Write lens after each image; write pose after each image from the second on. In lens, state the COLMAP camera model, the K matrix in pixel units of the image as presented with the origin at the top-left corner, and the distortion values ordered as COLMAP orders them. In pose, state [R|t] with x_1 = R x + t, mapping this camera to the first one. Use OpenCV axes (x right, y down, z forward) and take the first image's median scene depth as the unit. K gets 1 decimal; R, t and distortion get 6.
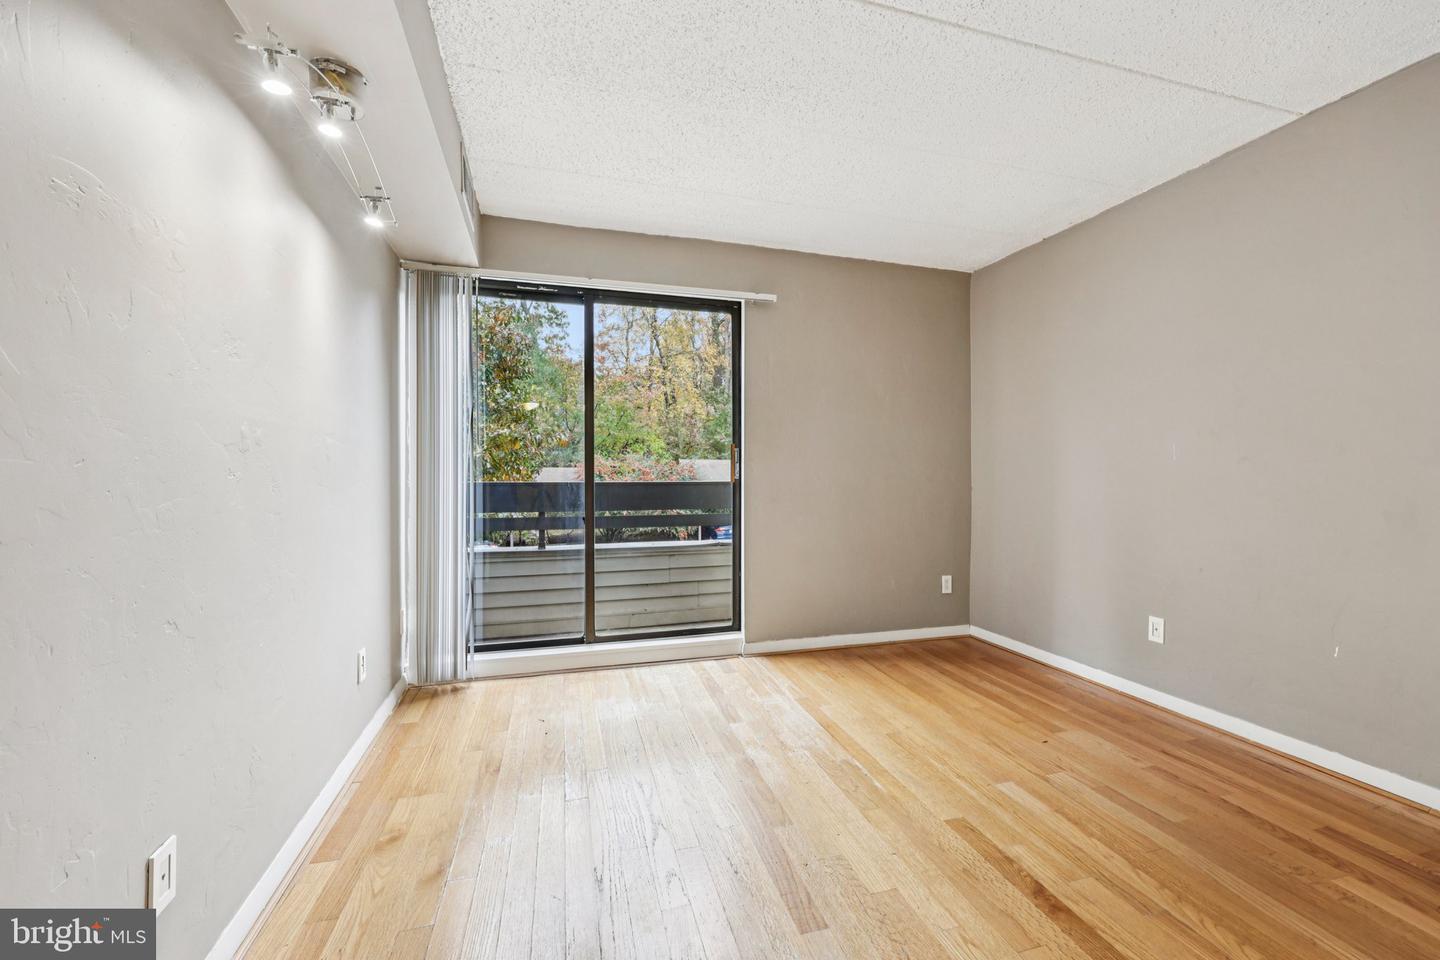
lens RADIAL K [[582.2, 0, 722.1], [0, 582.2, 471.1], [0, 0, 1]] dist [-0.001091, -0.000519]
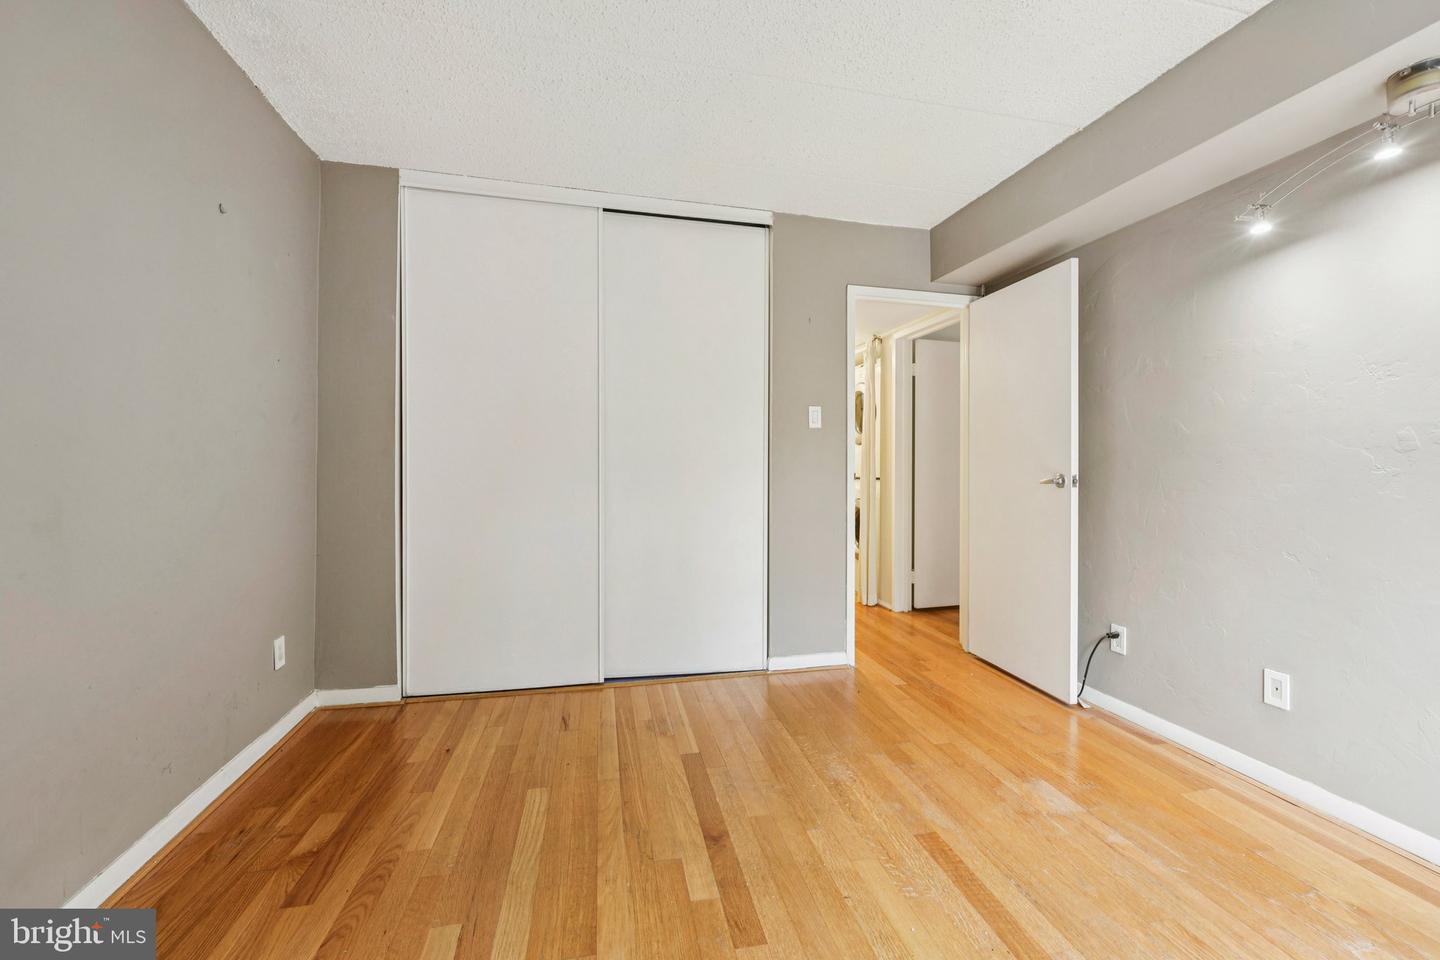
lens RADIAL K [[582.2, 0, 722.1], [0, 582.2, 471.1], [0, 0, 1]] dist [-0.001091, -0.000519]
pose [[-0.997889, -0.002847, 0.064879, 0.064299], [-0.002582, 0.999988, 0.004176, 0.001661], [-0.064890, 0.004000, -0.997884, 0.284109]]
